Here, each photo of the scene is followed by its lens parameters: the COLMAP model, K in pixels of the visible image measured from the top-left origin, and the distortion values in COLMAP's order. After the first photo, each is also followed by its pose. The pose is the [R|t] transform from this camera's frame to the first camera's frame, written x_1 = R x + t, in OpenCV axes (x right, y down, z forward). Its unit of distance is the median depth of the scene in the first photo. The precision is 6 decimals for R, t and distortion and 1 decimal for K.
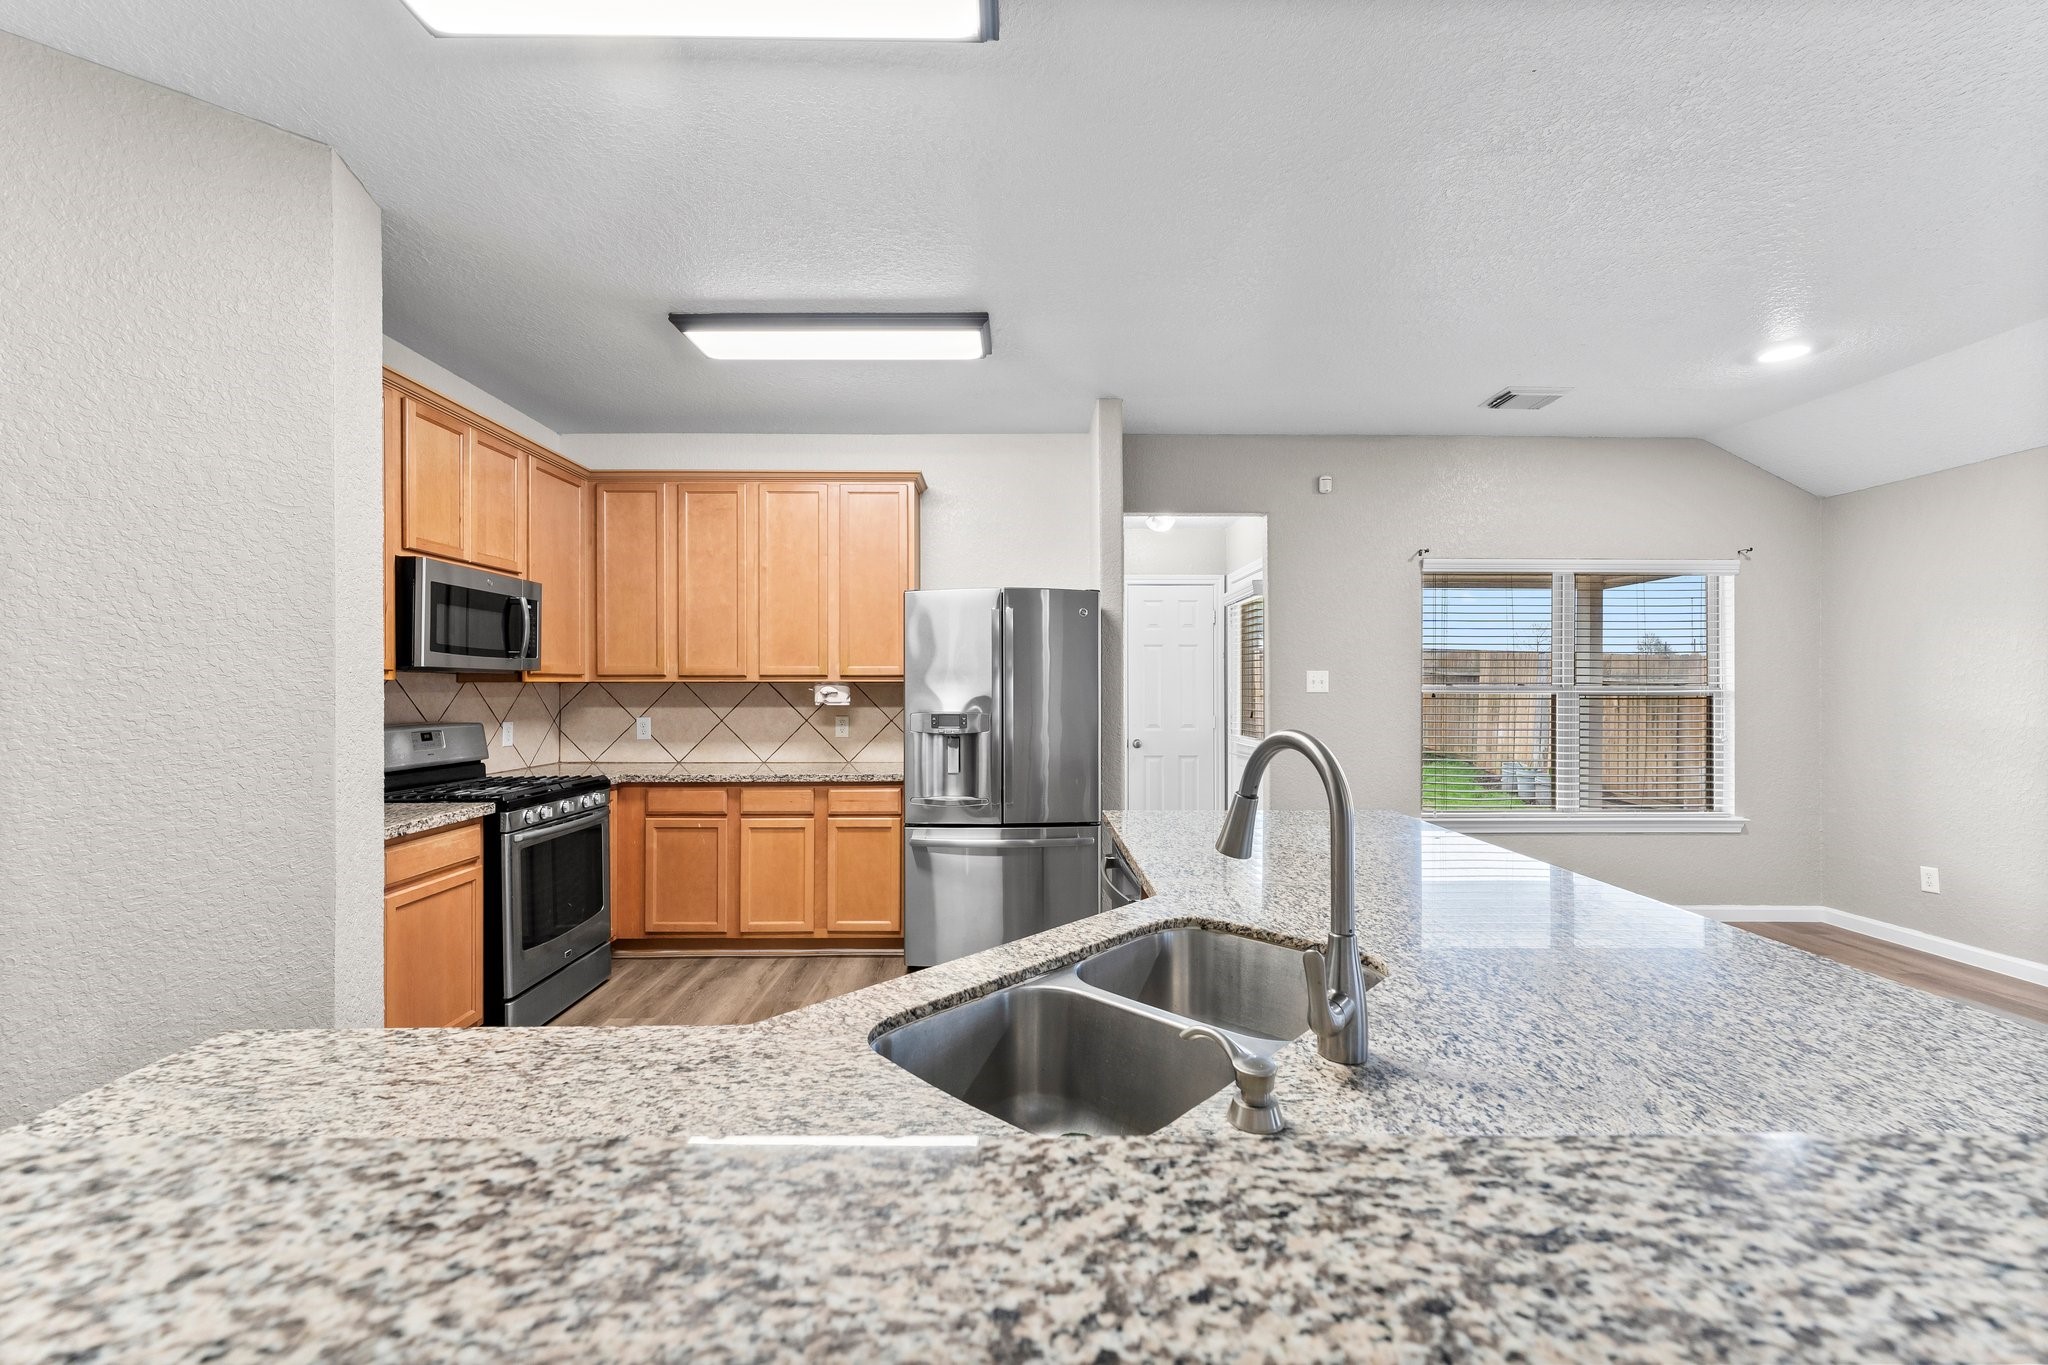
lens RADIAL K [[823.7, 0, 1019.5], [0, 823.7, 686.6], [0, 0, 1]] dist [0.003417, -0.000503]
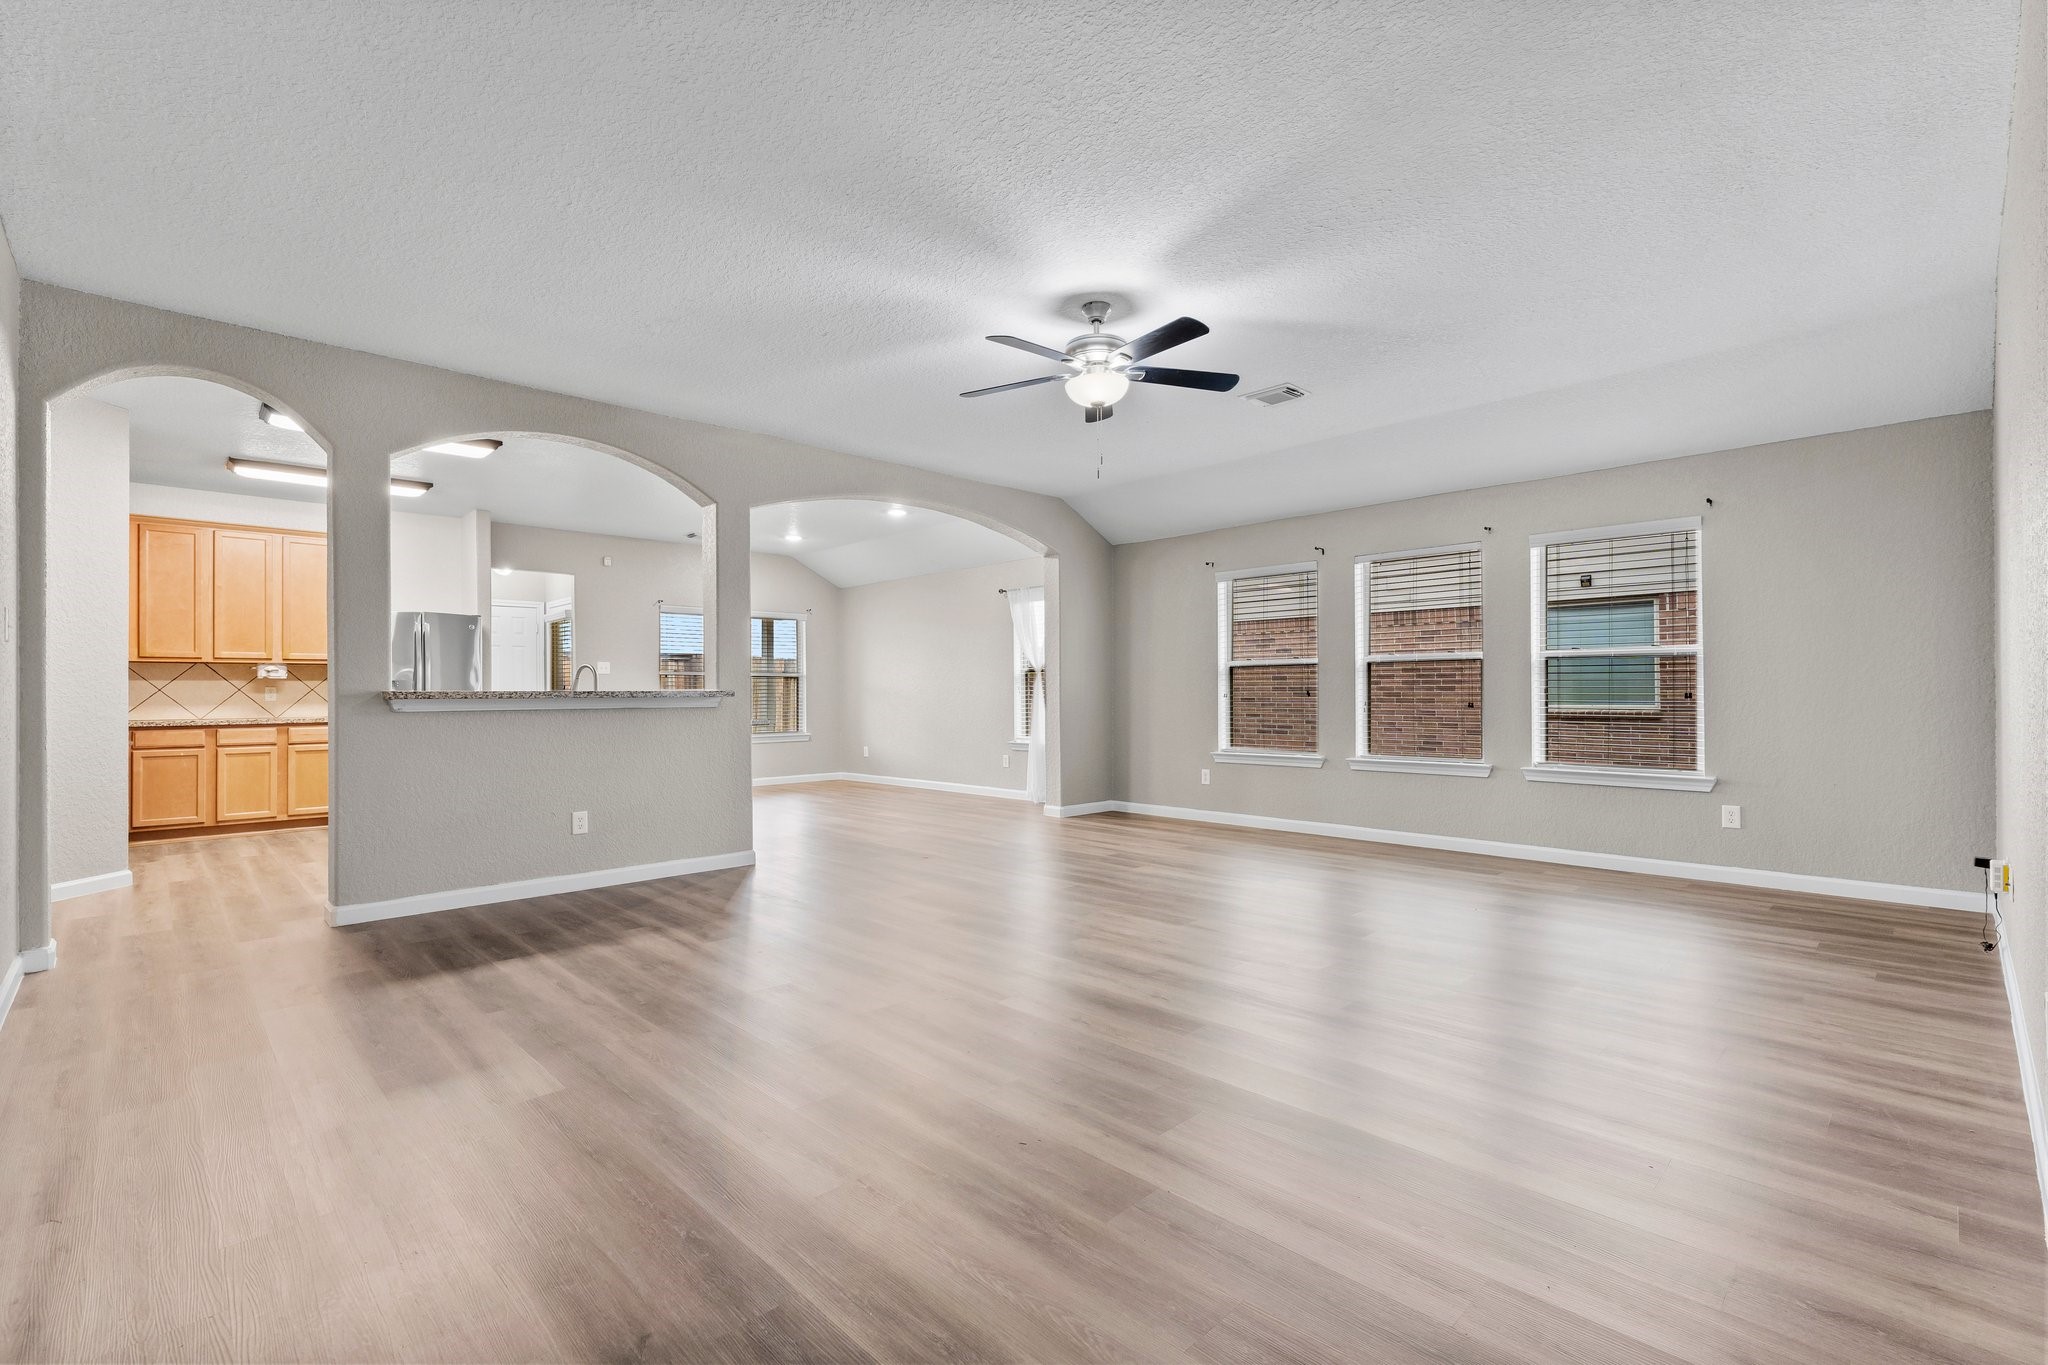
lens RADIAL K [[901.2, 0, 1024.0], [0, 901.2, 682.5], [0, 0, 1]] dist [0.002265, 0.000246]
pose [[0.721276, 0.001412, 0.692646, -0.399944], [0.002518, 0.999986, -0.004660, 0.043841], [-0.692643, 0.005105, 0.721263, -1.240455]]
